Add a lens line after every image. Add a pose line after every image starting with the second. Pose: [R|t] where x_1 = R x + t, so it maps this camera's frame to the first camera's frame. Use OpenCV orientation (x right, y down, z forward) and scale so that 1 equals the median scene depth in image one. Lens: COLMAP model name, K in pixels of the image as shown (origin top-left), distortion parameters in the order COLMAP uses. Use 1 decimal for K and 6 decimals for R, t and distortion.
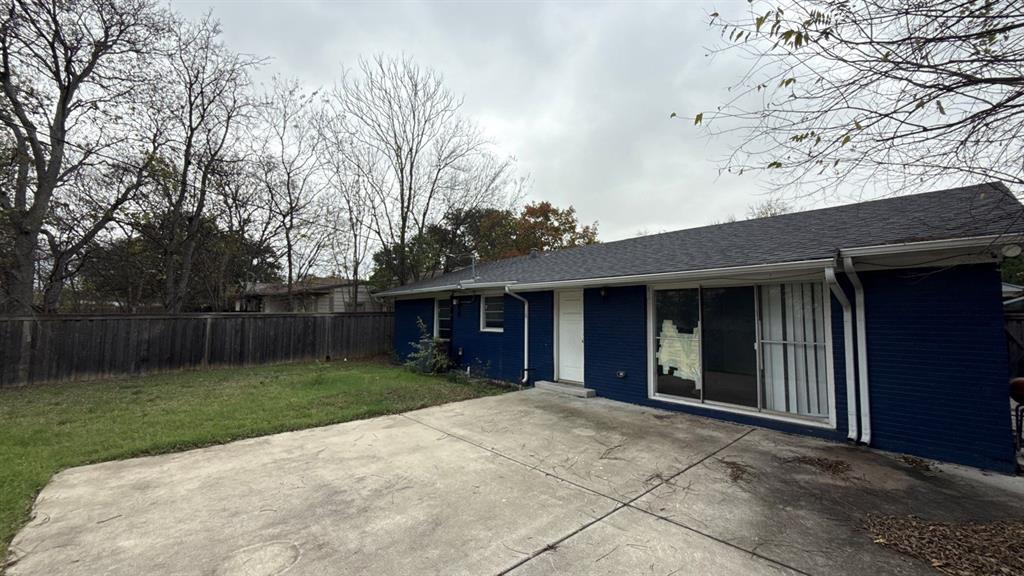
lens RADIAL K [[407.7, 0, 515.3], [0, 407.7, 285.1], [0, 0, 1]] dist [-0.005315, 0.000569]
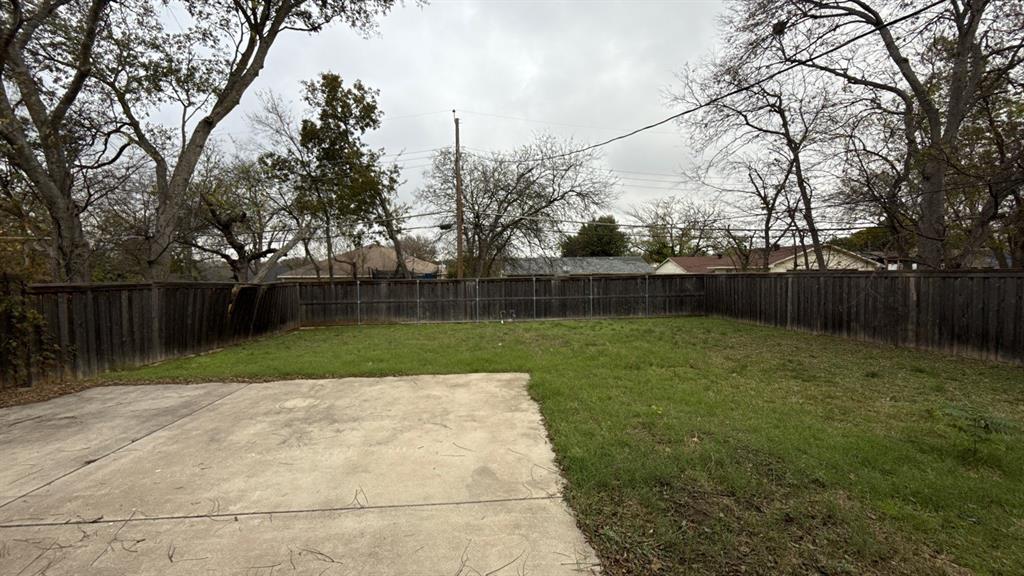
lens RADIAL K [[407.7, 0, 512.2], [0, 407.7, 285.6], [0, 0, 1]] dist [-0.005315, 0.000569]
pose [[-0.626871, 0.035695, -0.778305, 0.070650], [0.066943, 0.997723, -0.008160, 0.054409], [0.776242, -0.057218, -0.627833, 0.881886]]
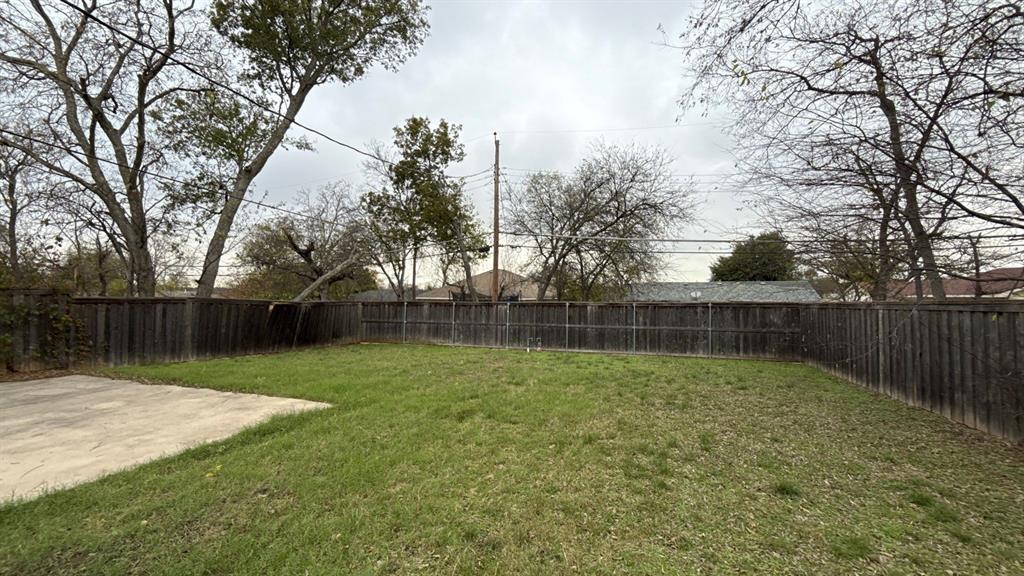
lens RADIAL K [[407.7, 0, 514.5], [0, 407.7, 283.5], [0, 0, 1]] dist [-0.005315, 0.000569]
pose [[-0.892889, -0.018159, -0.449910, -0.446512], [0.027535, 0.995115, -0.094810, 0.081018], [0.449434, -0.097043, -0.888027, 1.148533]]
